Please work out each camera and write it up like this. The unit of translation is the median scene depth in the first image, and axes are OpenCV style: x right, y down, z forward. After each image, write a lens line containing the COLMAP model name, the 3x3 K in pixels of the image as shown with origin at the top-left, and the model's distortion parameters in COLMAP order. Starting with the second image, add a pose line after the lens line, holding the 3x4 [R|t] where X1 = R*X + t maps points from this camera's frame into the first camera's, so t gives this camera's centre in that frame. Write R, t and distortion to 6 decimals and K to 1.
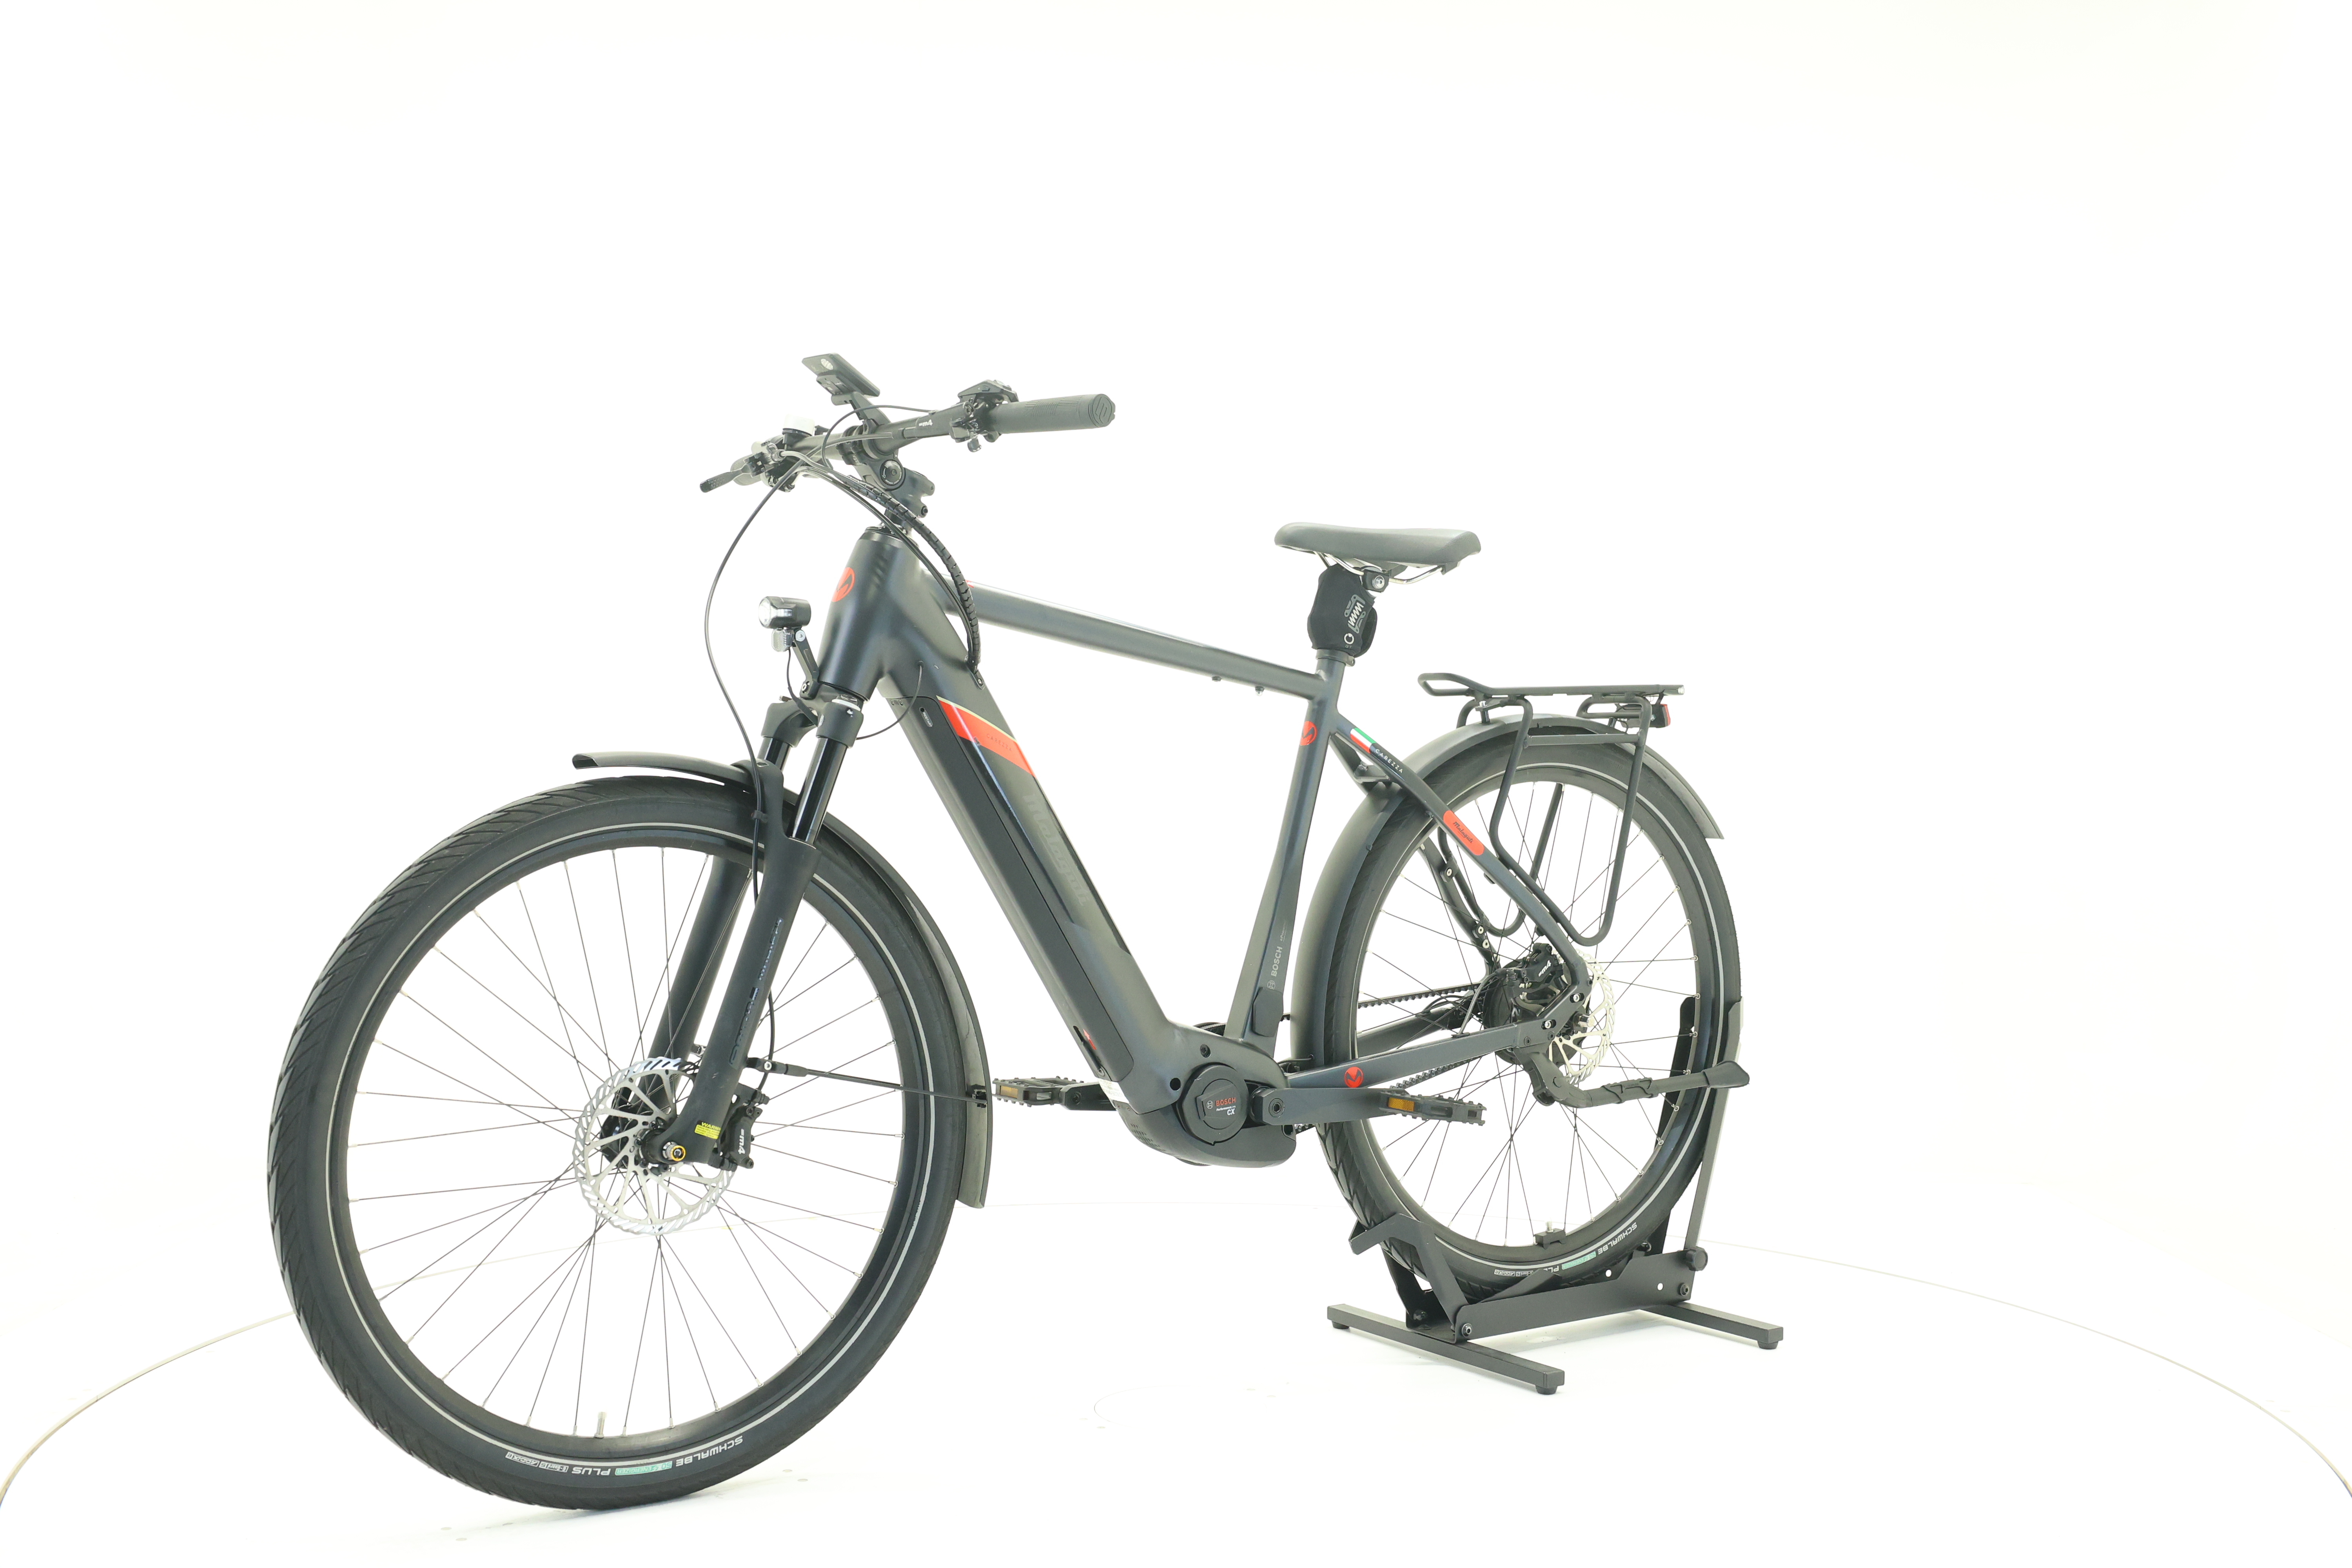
lens RADIAL K [[2568.5, 0, 1175.9], [0, 2568.5, 782.8], [0, 0, 1]] dist [0.000208, 0.000000]
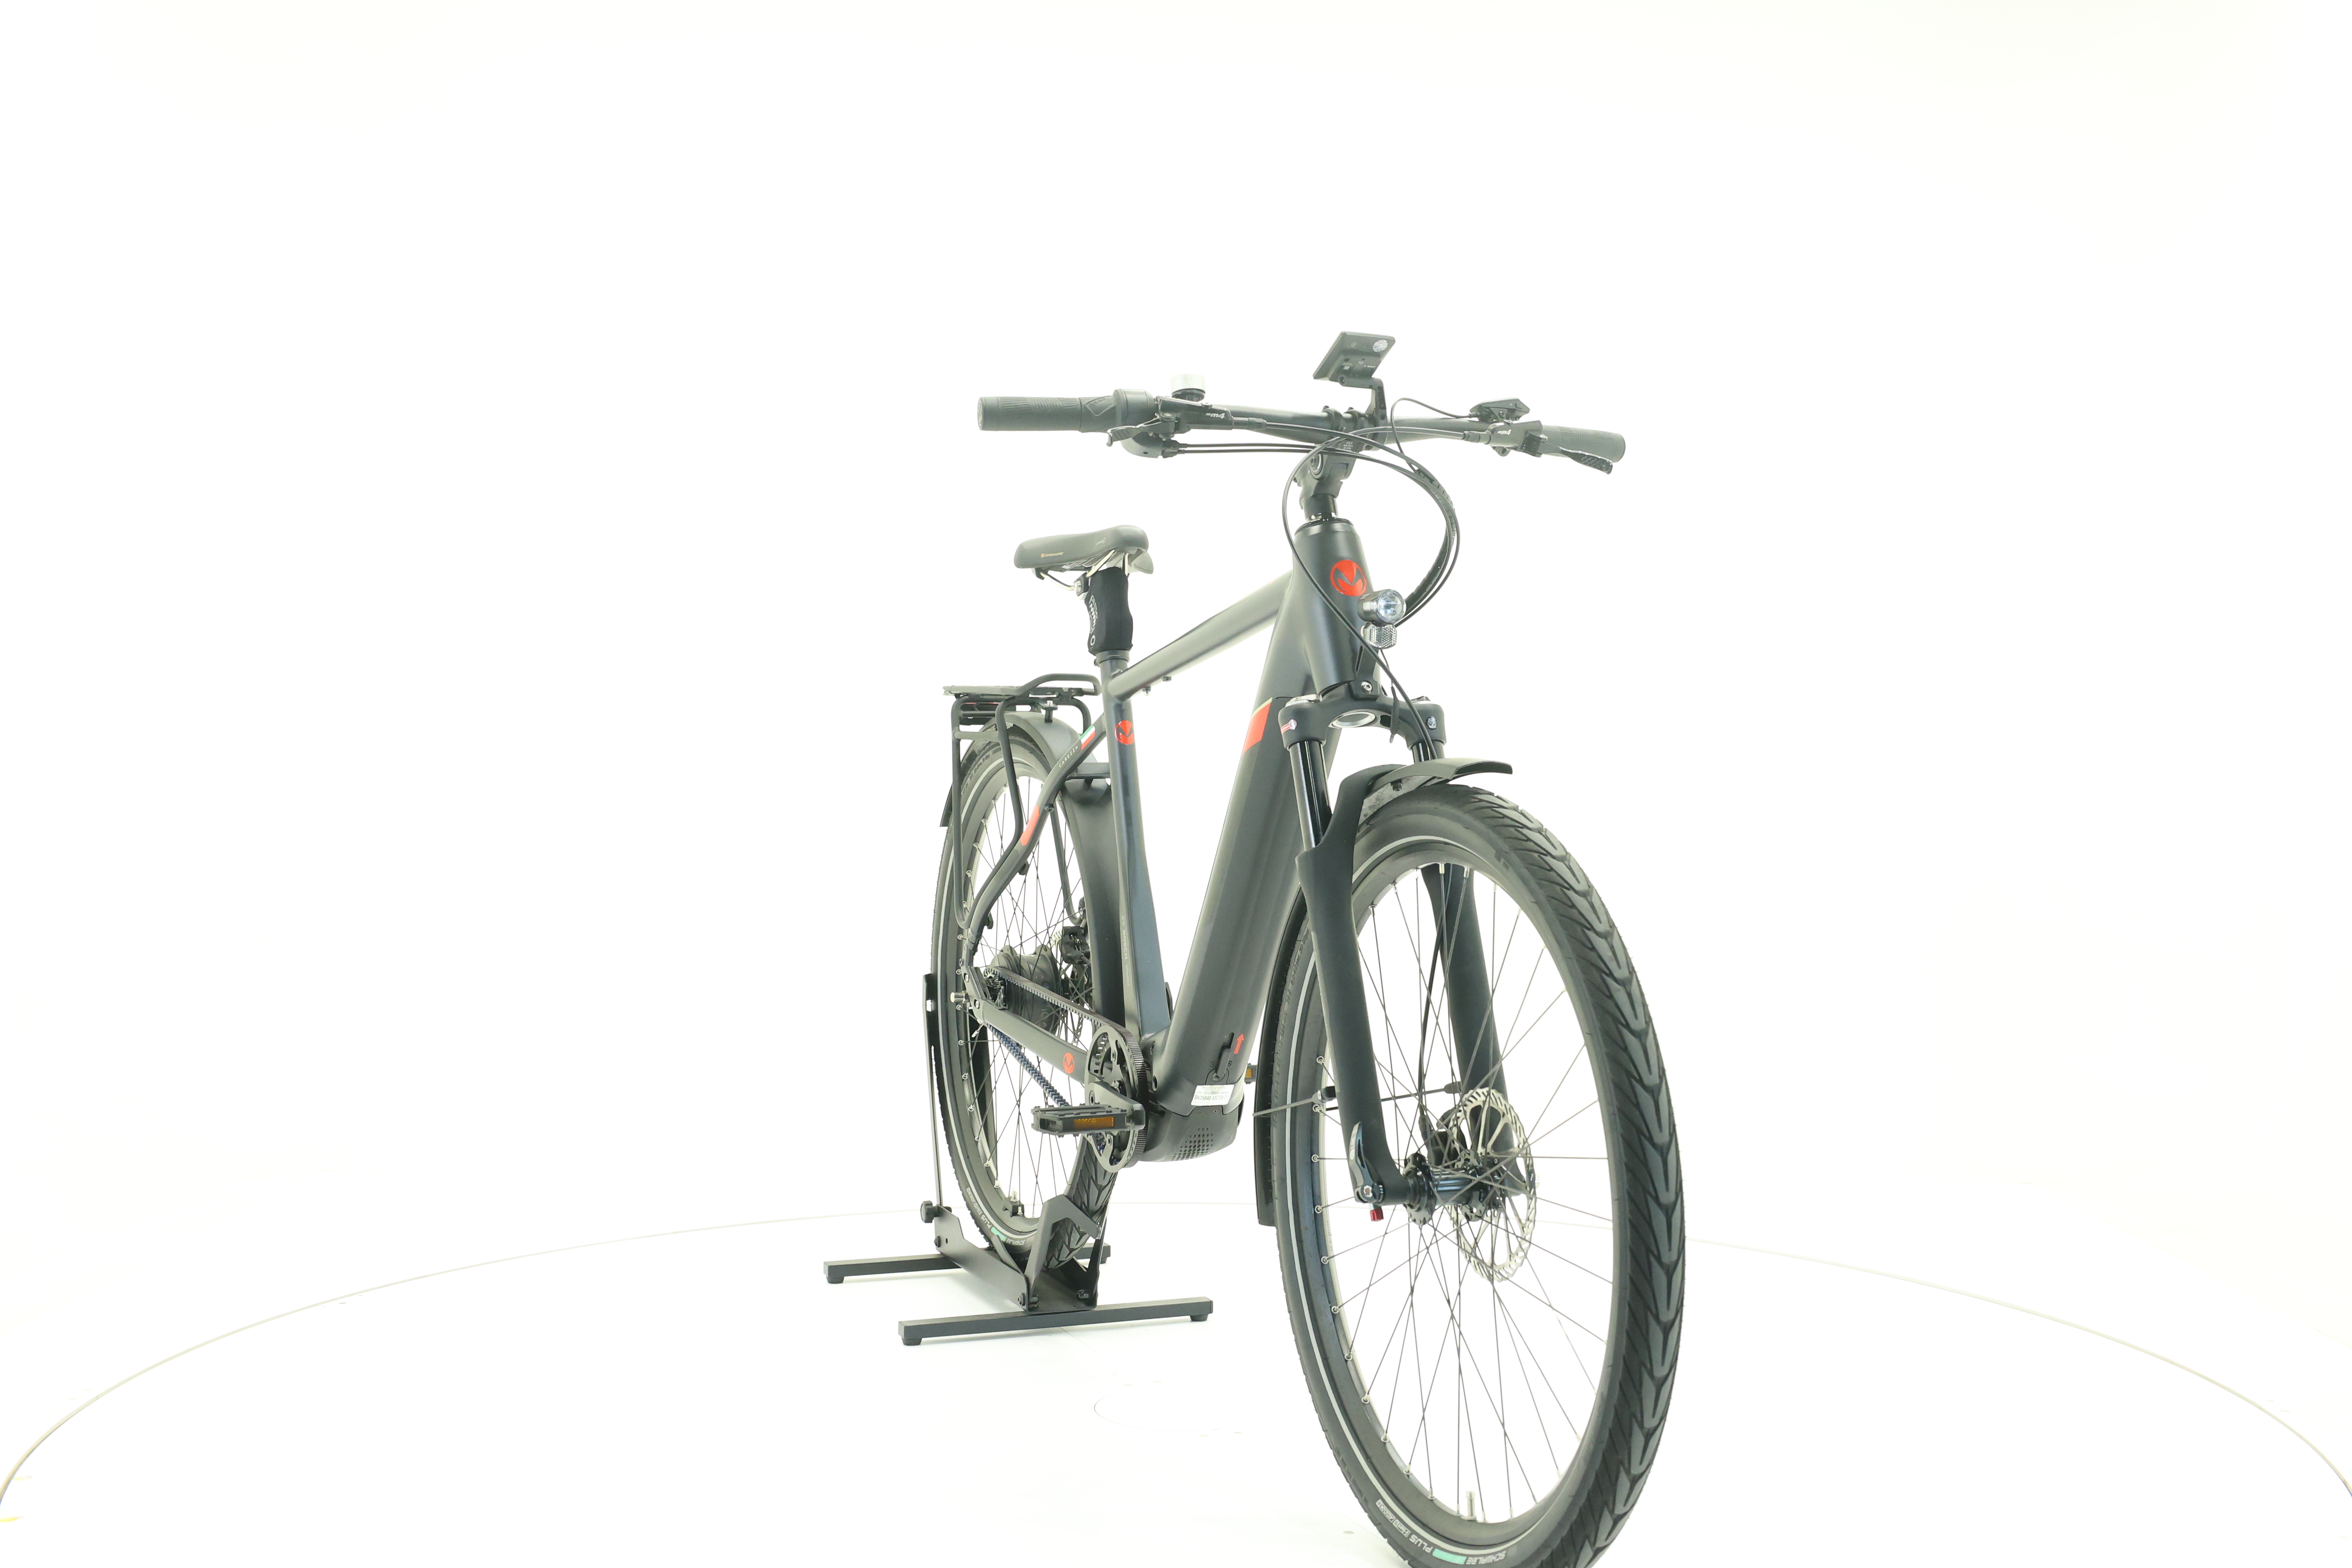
lens RADIAL K [[2568.5, 0, 1169.8], [0, 2568.5, 782.7], [0, 0, 1]] dist [0.000208, 0.000000]
pose [[0.225436, -0.023001, 0.973986, -0.984658], [0.015382, 0.999681, 0.020047, -0.020491], [-0.974137, 0.010462, 0.225718, 0.789030]]
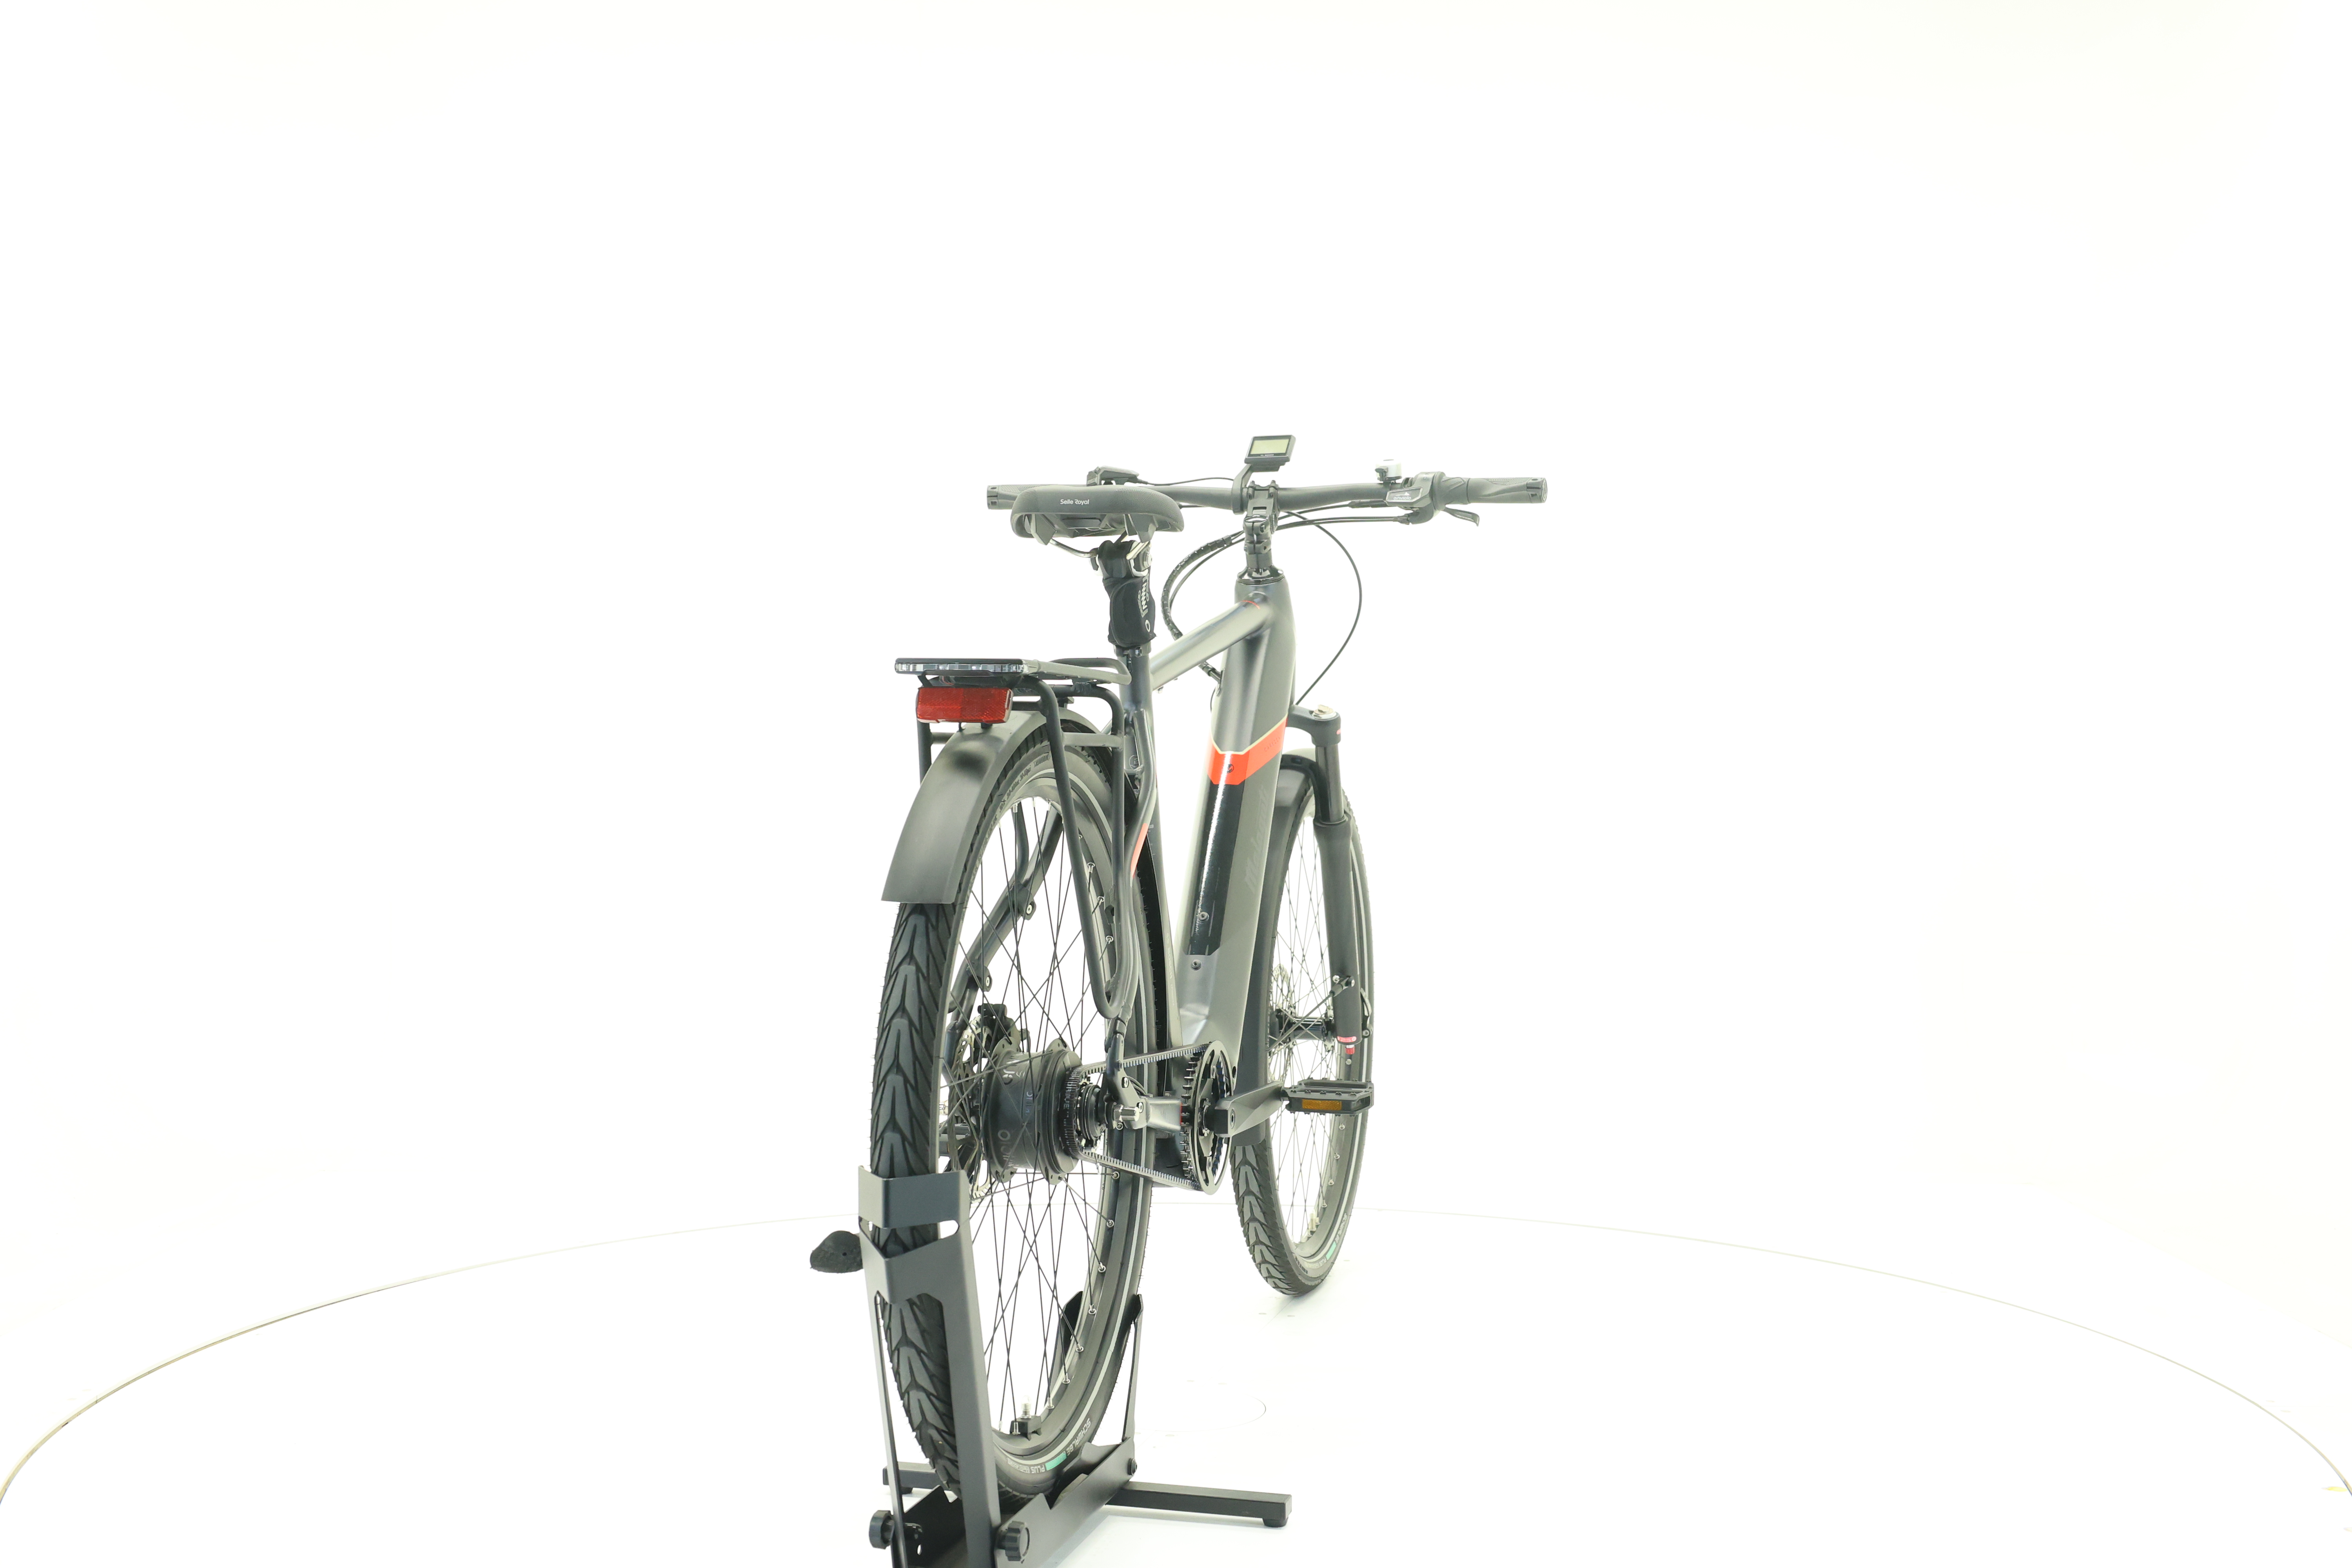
lens RADIAL K [[2568.5, 0, 1175.2], [0, 2568.5, 781.8], [0, 0, 1]] dist [0.000208, 0.000000]
pose [[-0.766997, 0.005929, -0.641623, 0.654536], [-0.018954, 0.999312, 0.031893, -0.032825], [0.641370, 0.036623, -0.766357, 1.786385]]
